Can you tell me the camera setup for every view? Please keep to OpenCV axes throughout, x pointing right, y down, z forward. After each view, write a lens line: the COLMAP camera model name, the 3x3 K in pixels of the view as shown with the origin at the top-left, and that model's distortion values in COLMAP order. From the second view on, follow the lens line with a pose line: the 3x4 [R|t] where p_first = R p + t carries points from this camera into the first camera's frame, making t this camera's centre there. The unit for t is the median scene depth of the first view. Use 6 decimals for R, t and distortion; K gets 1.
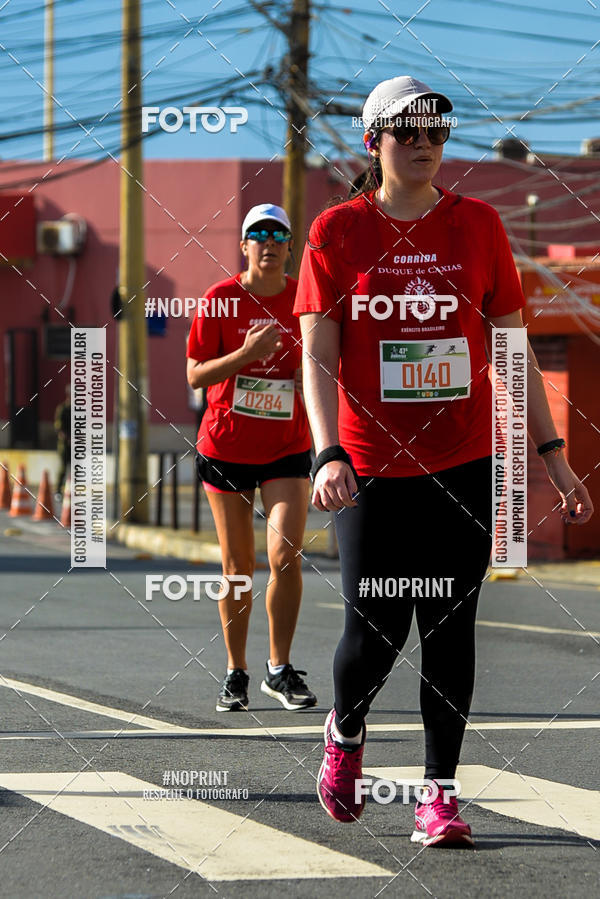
lens RADIAL K [[6523.9, 0, 300.0], [0, 6523.9, 449.5], [0, 0, 1]] dist [-0.094674, -13.663156]
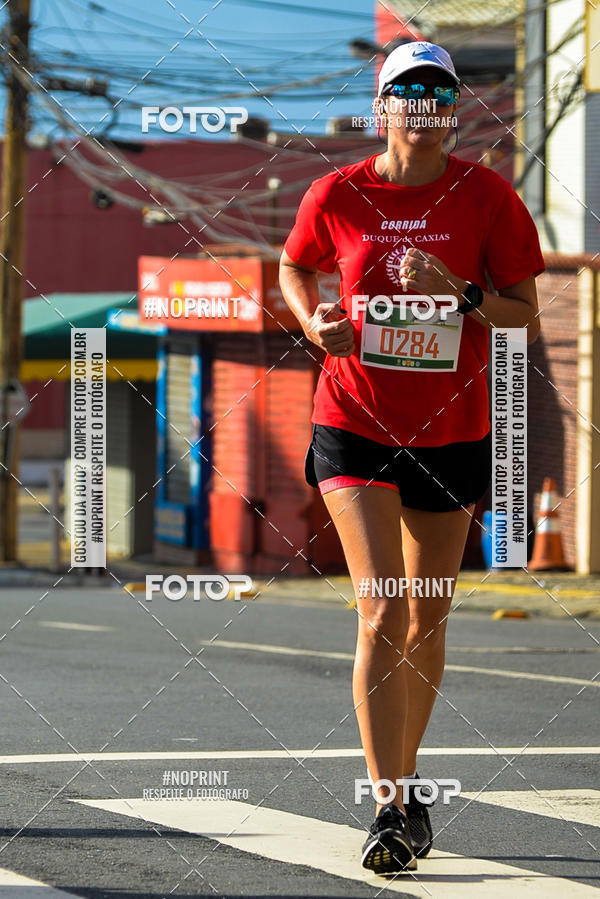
lens RADIAL K [[6523.9, 0, 300.0], [0, 6523.9, 449.5], [0, 0, 1]] dist [-0.094674, -13.663156]
pose [[0.998535, 0.000526, 0.054102, -0.010447], [-0.000470, 0.999999, -0.001046, 0.000243], [-0.054103, 0.001019, 0.998535, 0.081317]]
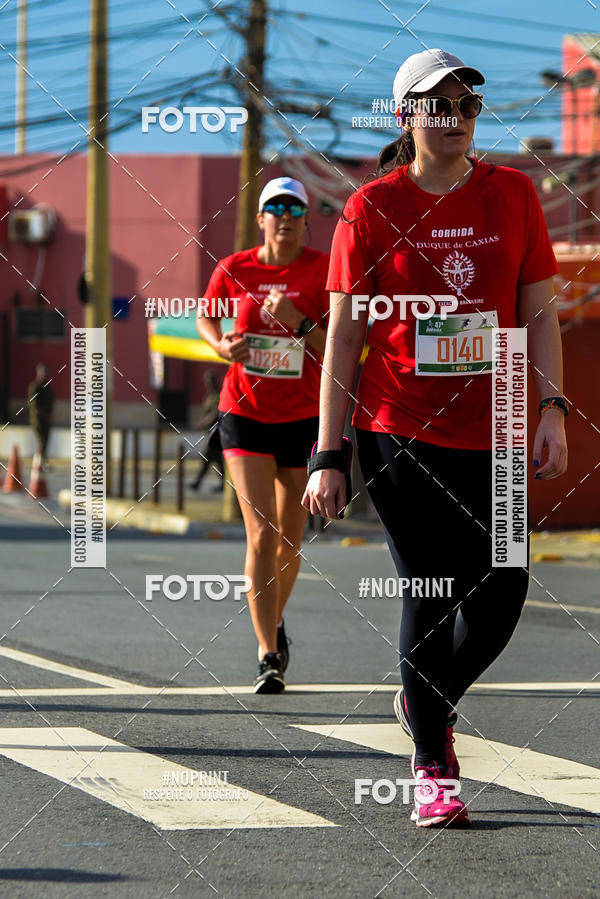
lens RADIAL K [[6523.9, 0, 300.0], [0, 6523.9, 449.5], [0, 0, 1]] dist [-0.094674, -13.663156]
pose [[0.999966, 0.007555, -0.003181, 0.010911], [-0.007542, 0.999964, 0.004002, -0.000635], [0.003211, -0.003978, 0.999987, -0.065681]]
